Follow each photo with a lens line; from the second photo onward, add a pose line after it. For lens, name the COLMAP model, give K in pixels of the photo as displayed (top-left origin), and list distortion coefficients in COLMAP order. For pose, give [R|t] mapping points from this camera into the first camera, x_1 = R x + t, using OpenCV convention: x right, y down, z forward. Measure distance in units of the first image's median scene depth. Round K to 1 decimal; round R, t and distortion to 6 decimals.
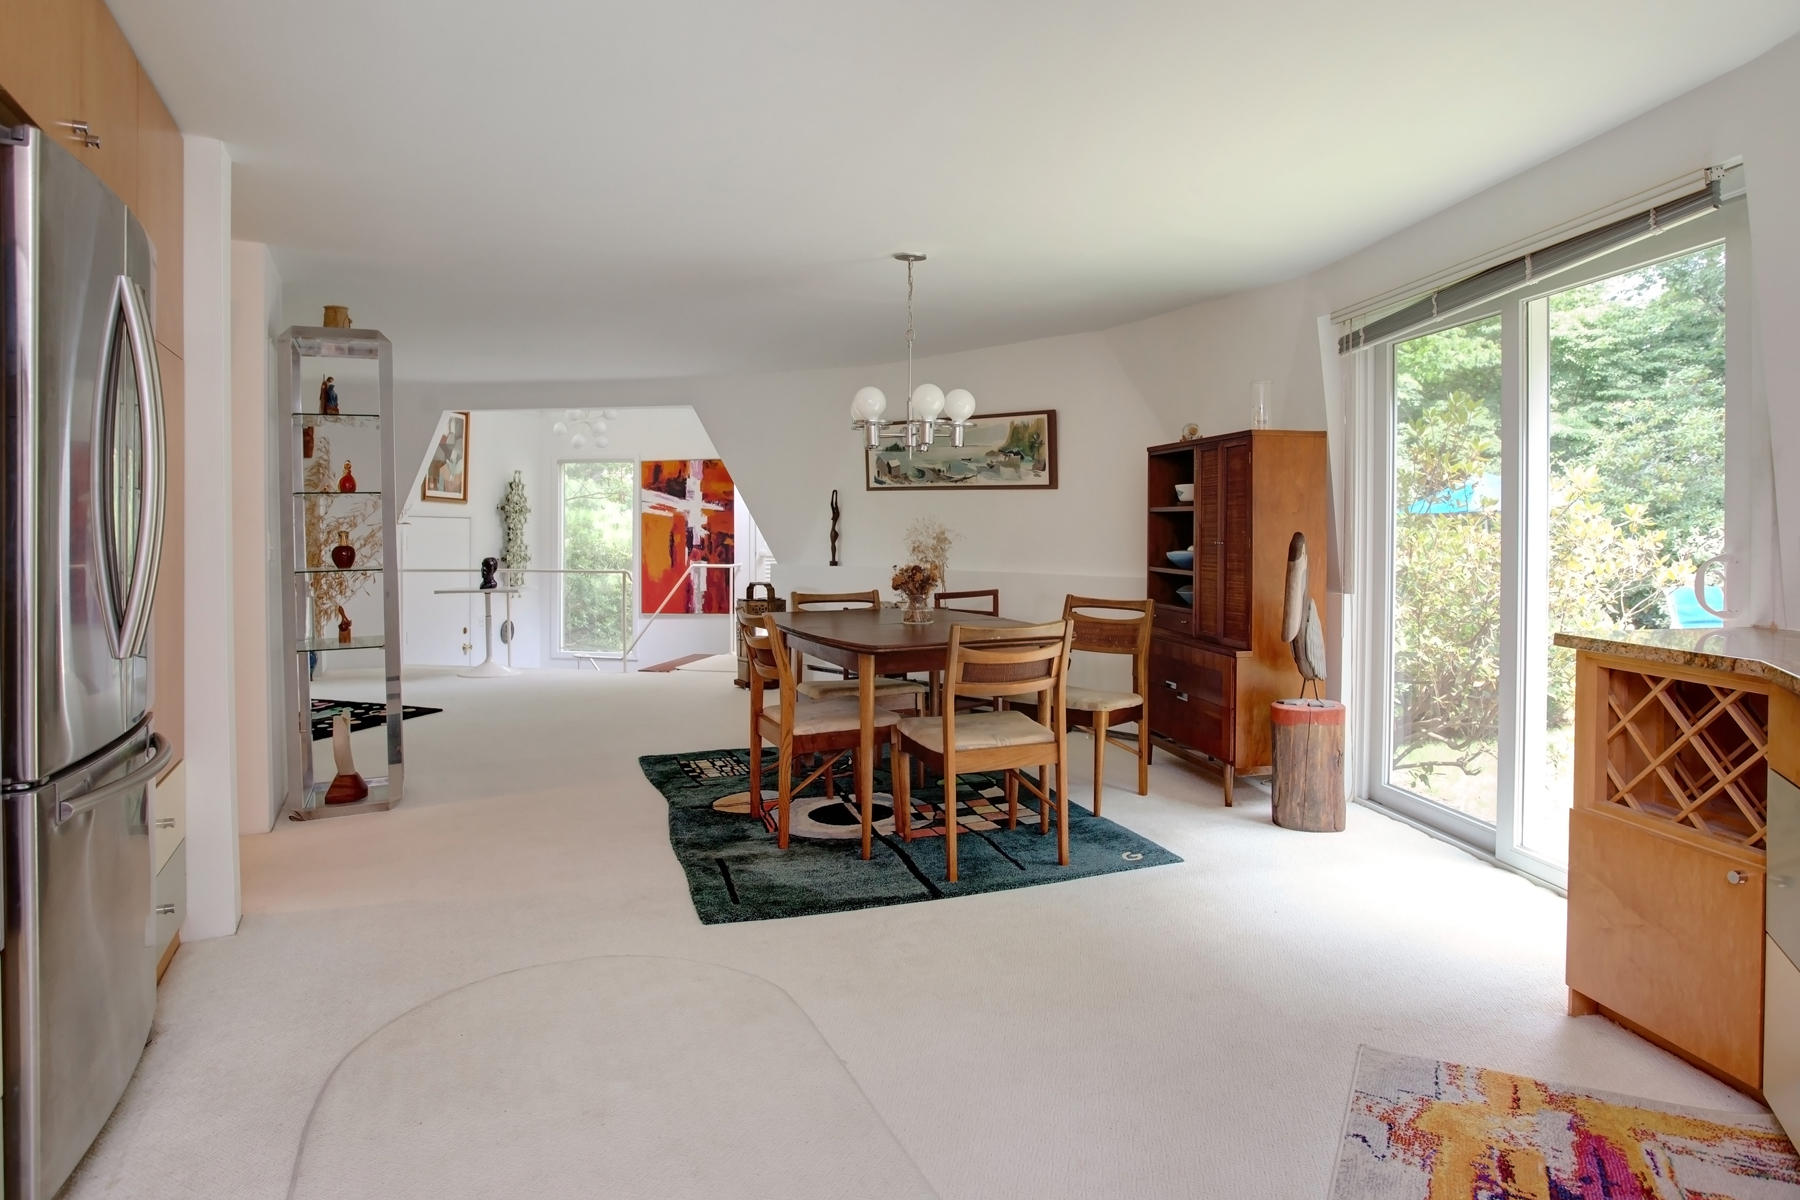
lens RADIAL K [[1078.4, 0, 923.9], [0, 1078.4, 535.1], [0, 0, 1]] dist [-0.065793, 0.032608]
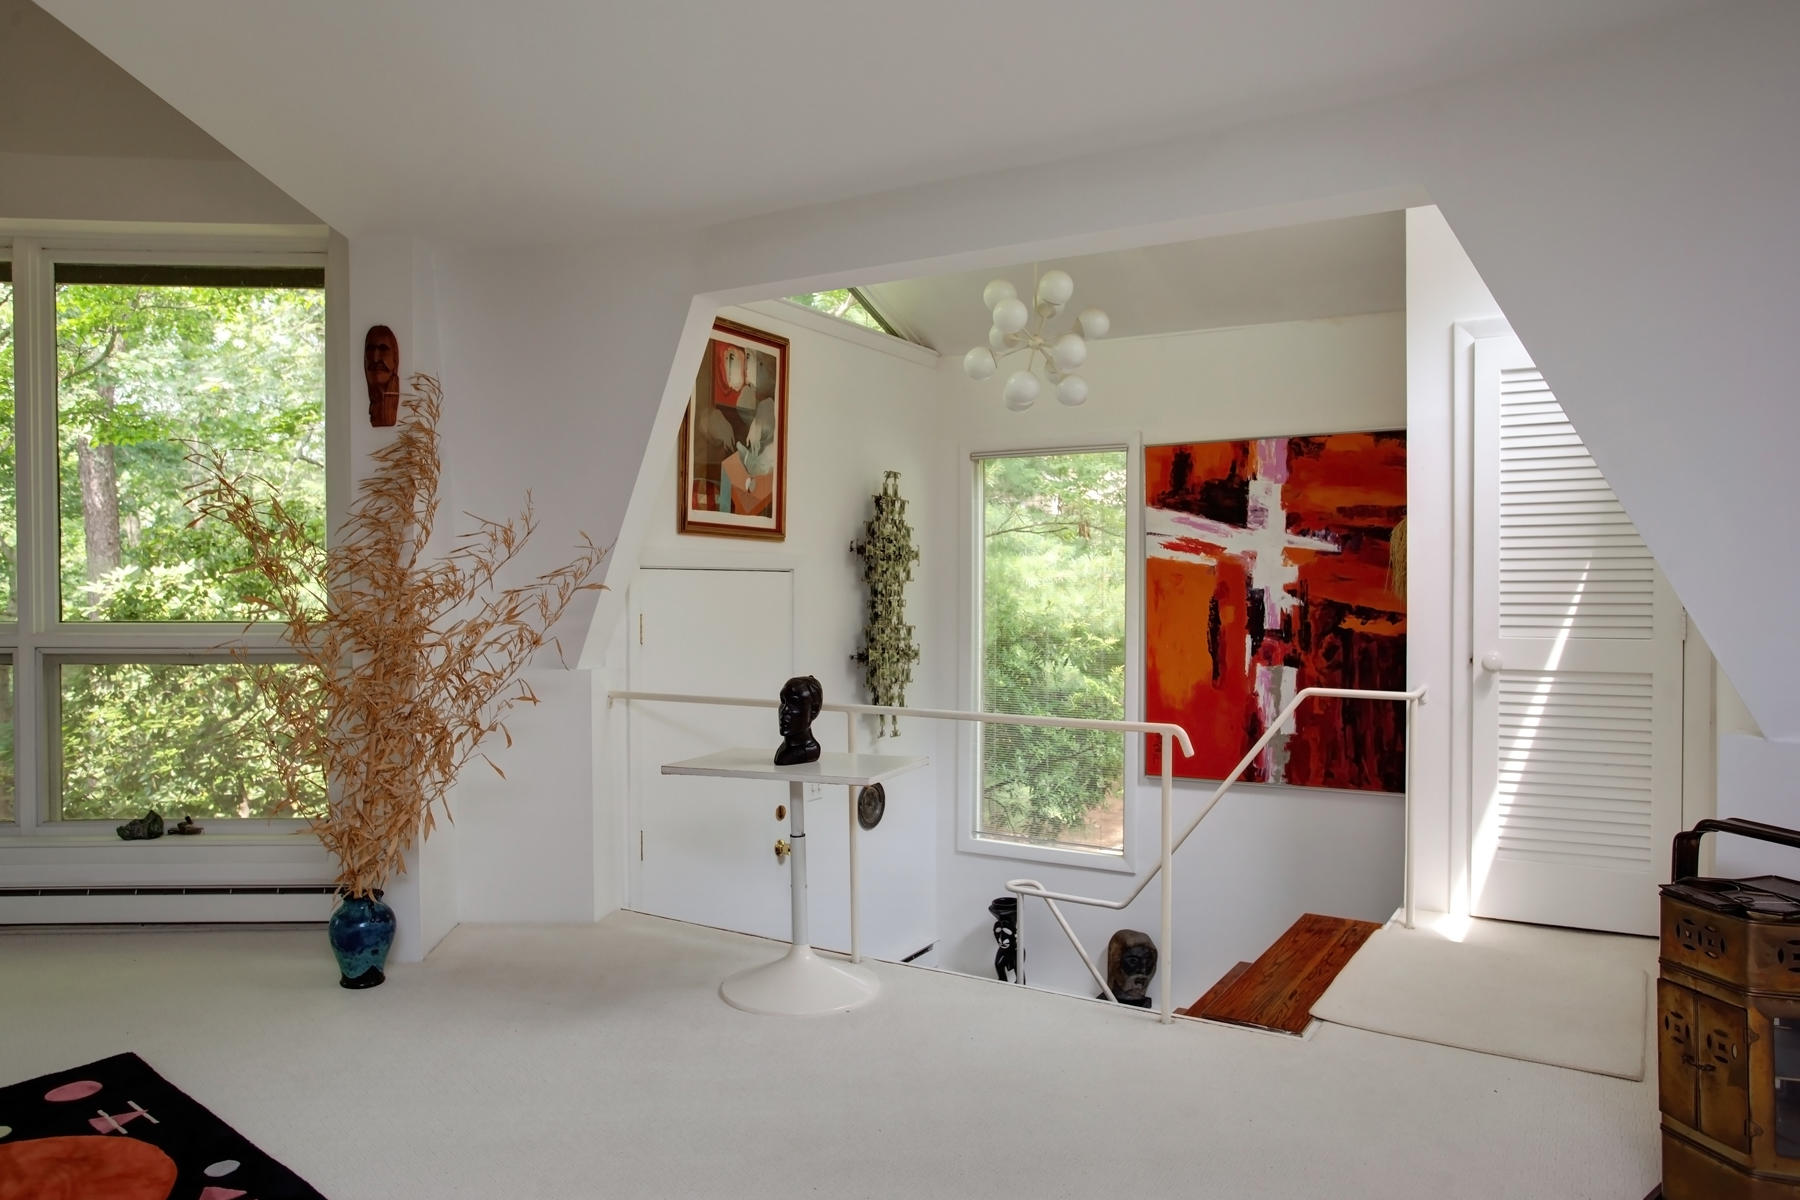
lens RADIAL K [[1236.6, 0, 900.9], [0, 1236.6, 594.9], [0, 0, 1]] dist [-0.004460, 0.003854]
pose [[0.928197, 0.003816, -0.372069, -0.164027], [-0.001132, 0.999972, 0.007431, -0.008798], [0.372087, -0.006476, 0.928175, 0.469683]]
